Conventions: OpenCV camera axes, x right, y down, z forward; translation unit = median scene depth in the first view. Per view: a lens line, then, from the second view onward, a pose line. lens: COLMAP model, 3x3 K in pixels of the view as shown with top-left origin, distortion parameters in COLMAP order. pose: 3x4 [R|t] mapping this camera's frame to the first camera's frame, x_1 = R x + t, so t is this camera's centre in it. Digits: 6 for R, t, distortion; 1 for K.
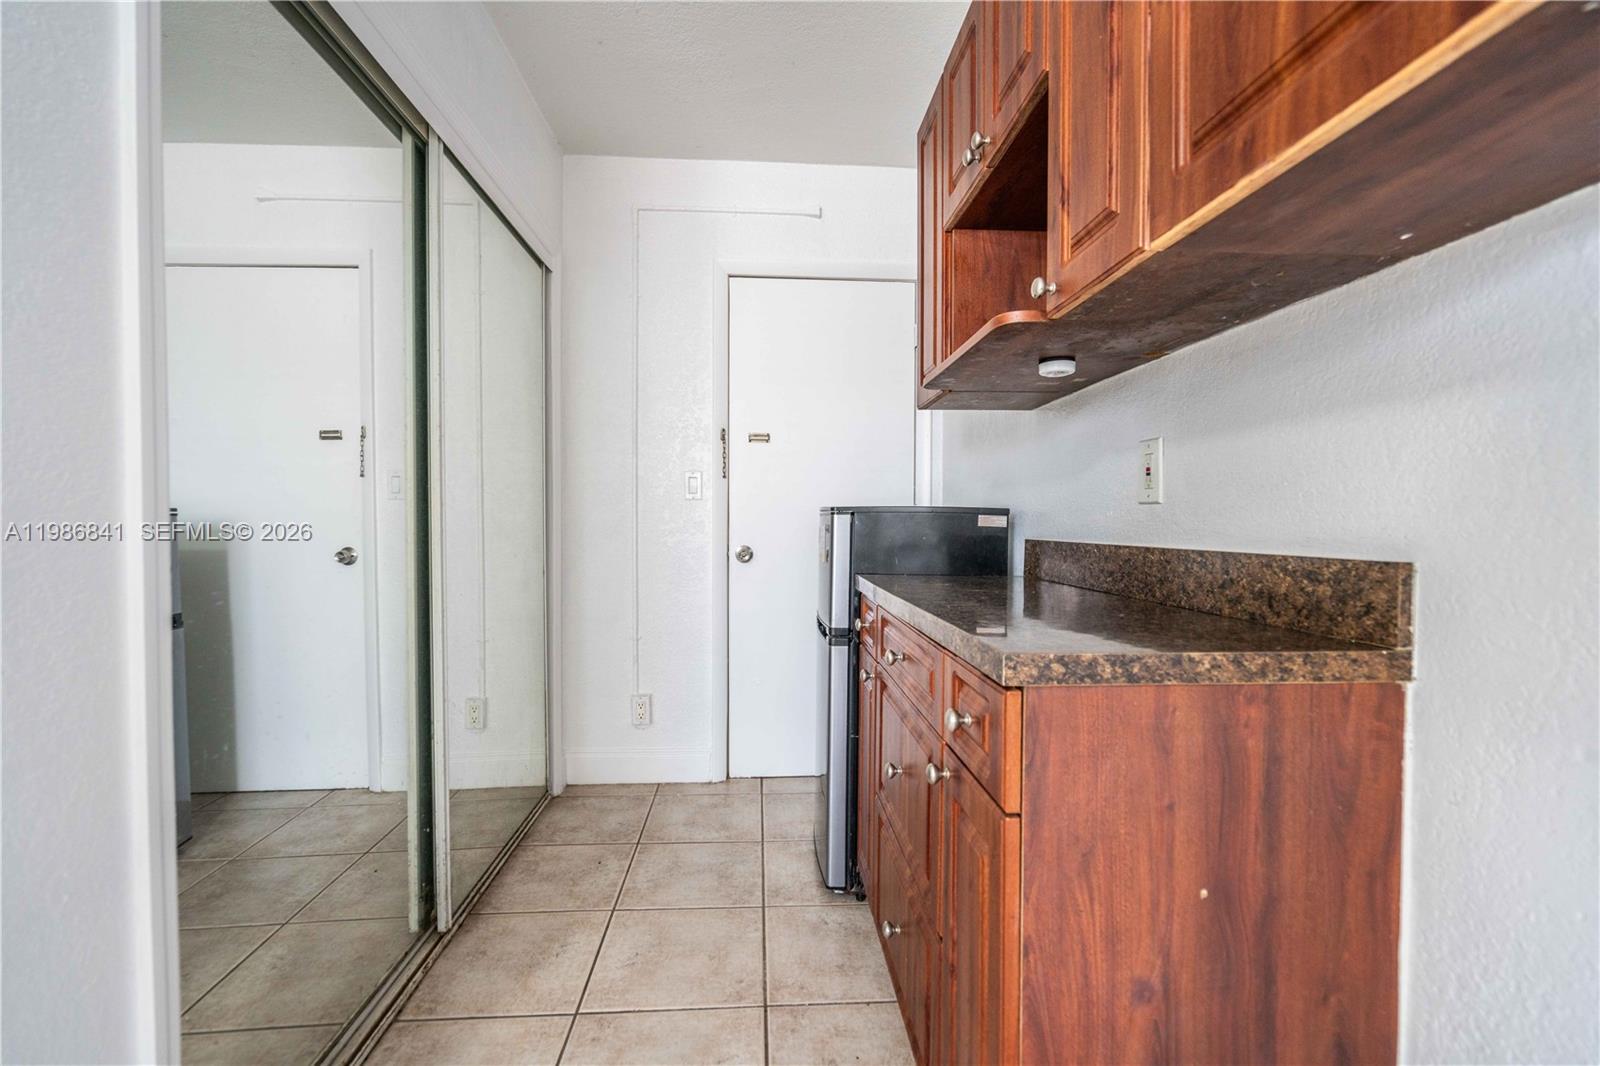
lens RADIAL K [[728.6, 0, 800.0], [0, 728.6, 533.0], [0, 0, 1]] dist [-0.003518, -0.000177]
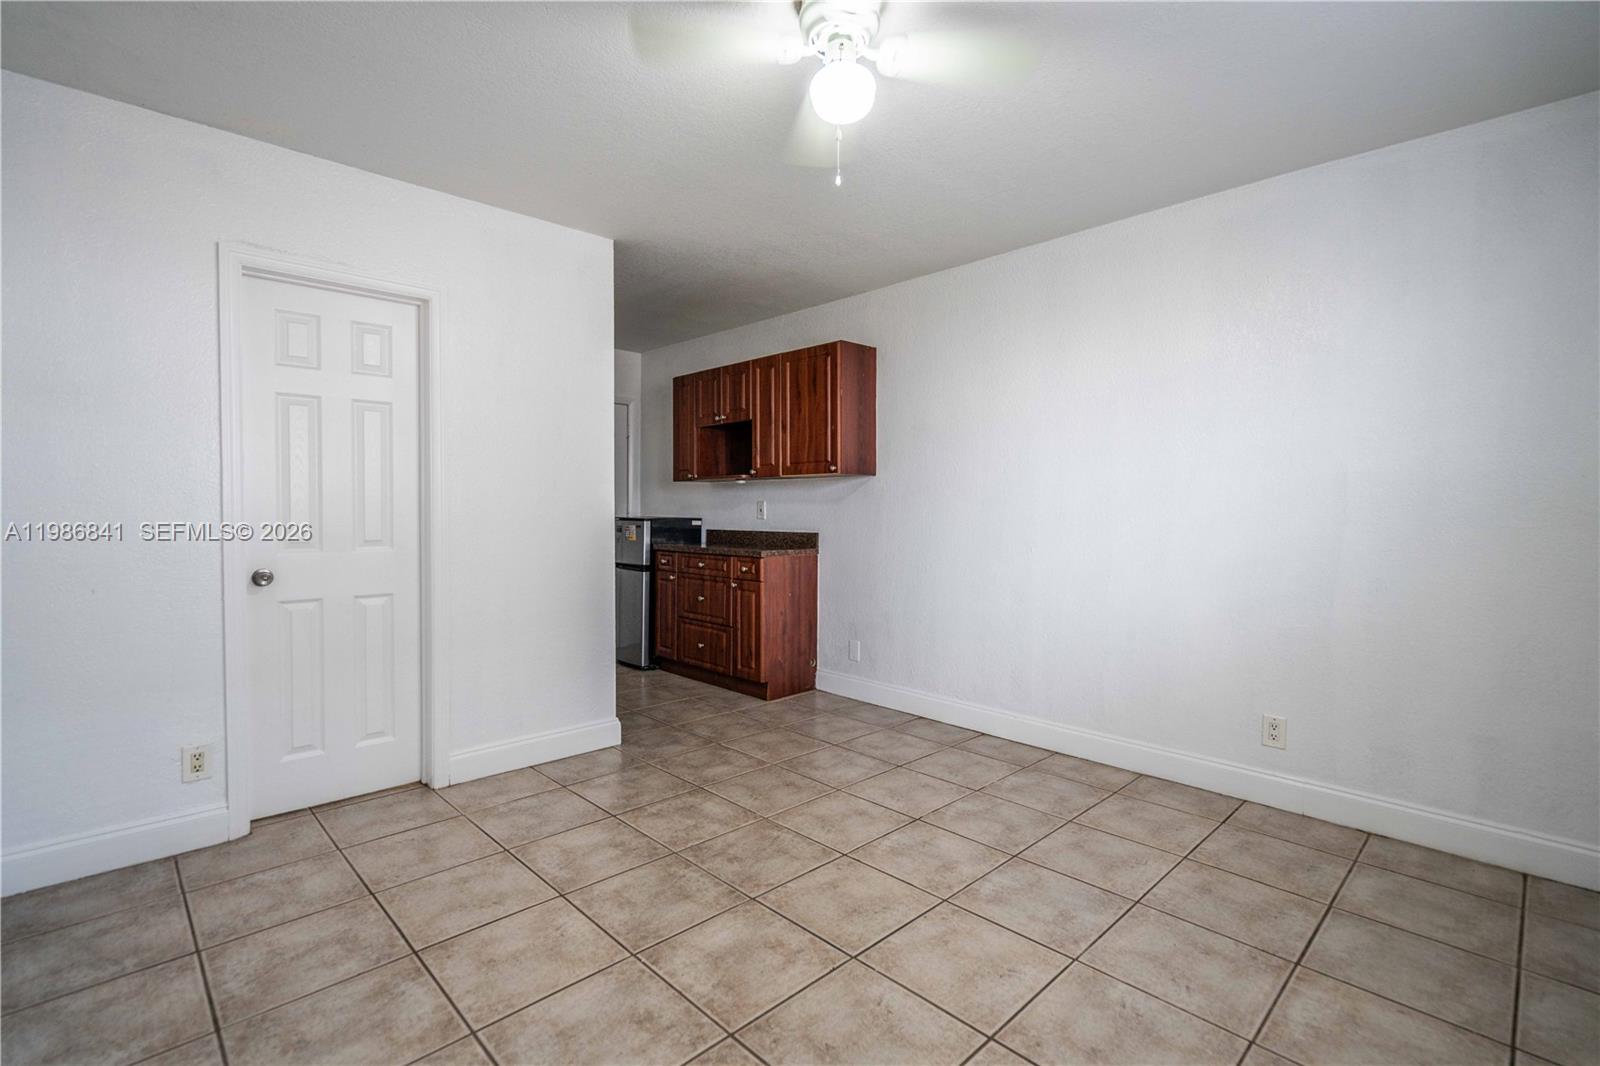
lens RADIAL K [[739.1, 0, 820.8], [0, 739.1, 520.1], [0, 0, 1]] dist [-0.000599, -0.000119]
pose [[0.752850, -0.010684, 0.658106, -1.152538], [0.010680, 0.999935, 0.004016, -0.031292], [-0.658106, 0.004005, 0.752915, -1.315914]]
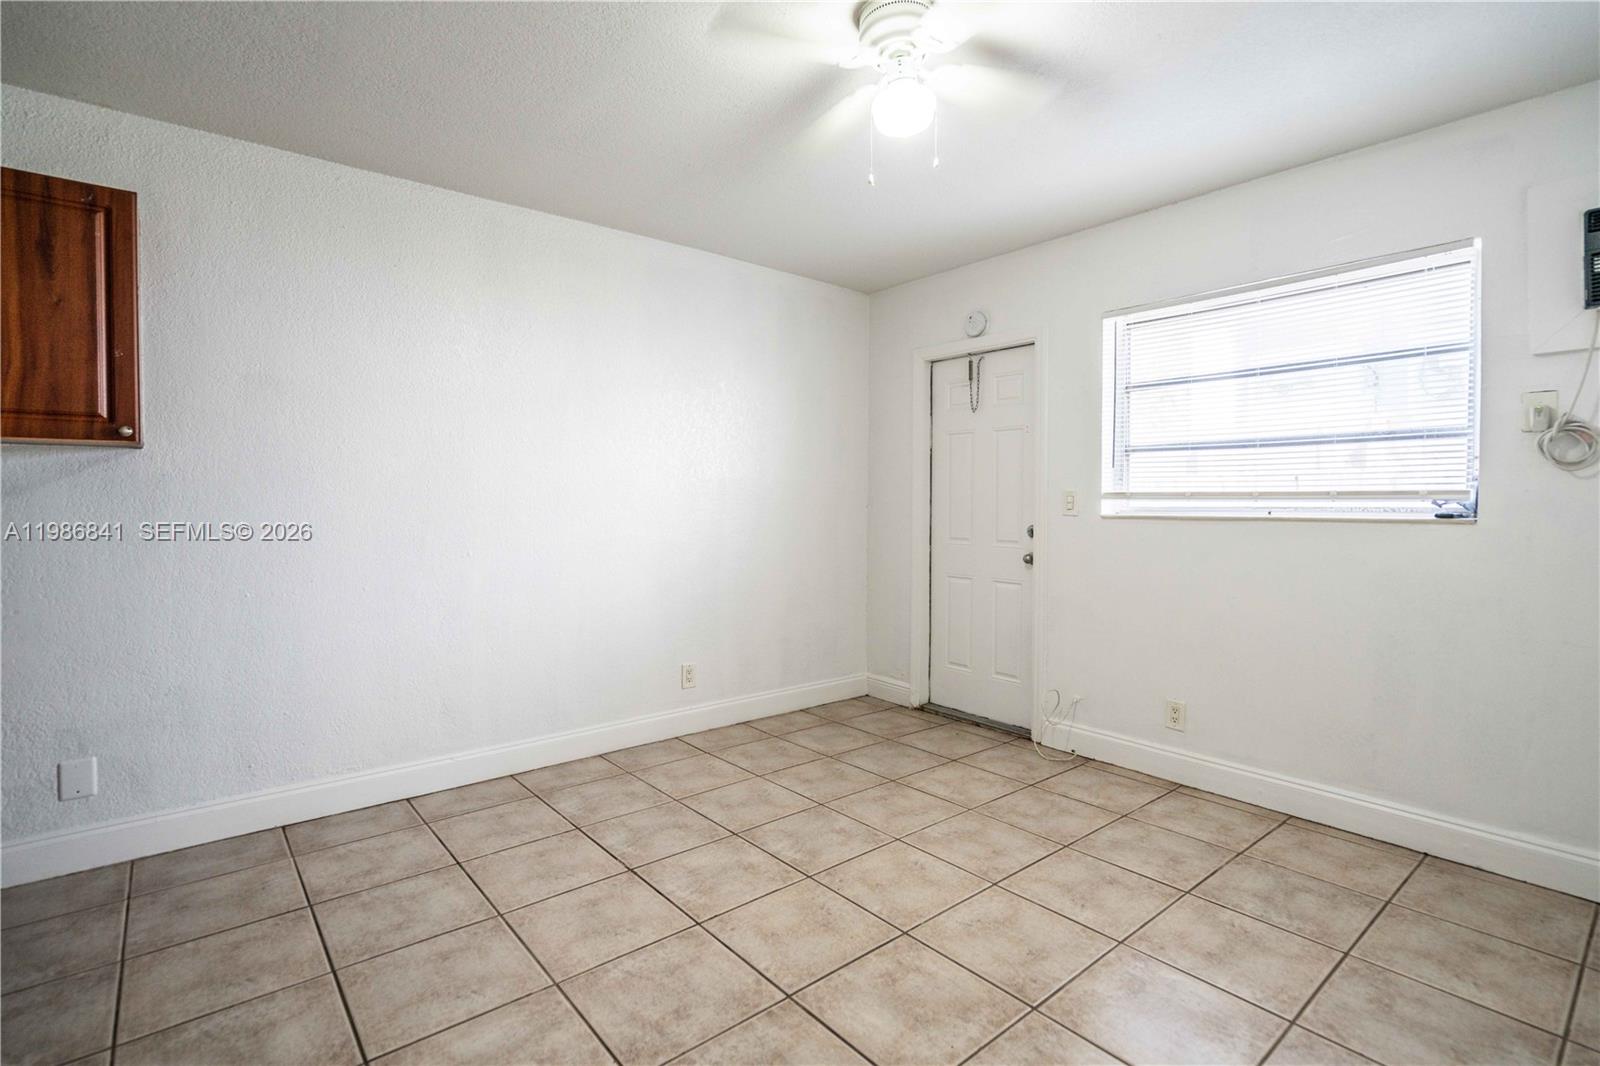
lens RADIAL K [[749.7, 0, 796.1], [0, 749.7, 522.3], [0, 0, 1]] dist [-0.002213, -0.000092]
pose [[-0.584204, -0.025364, 0.811211, -1.223561], [0.015221, 0.998993, 0.042198, -0.065351], [-0.811464, 0.037000, -0.583230, 0.018945]]
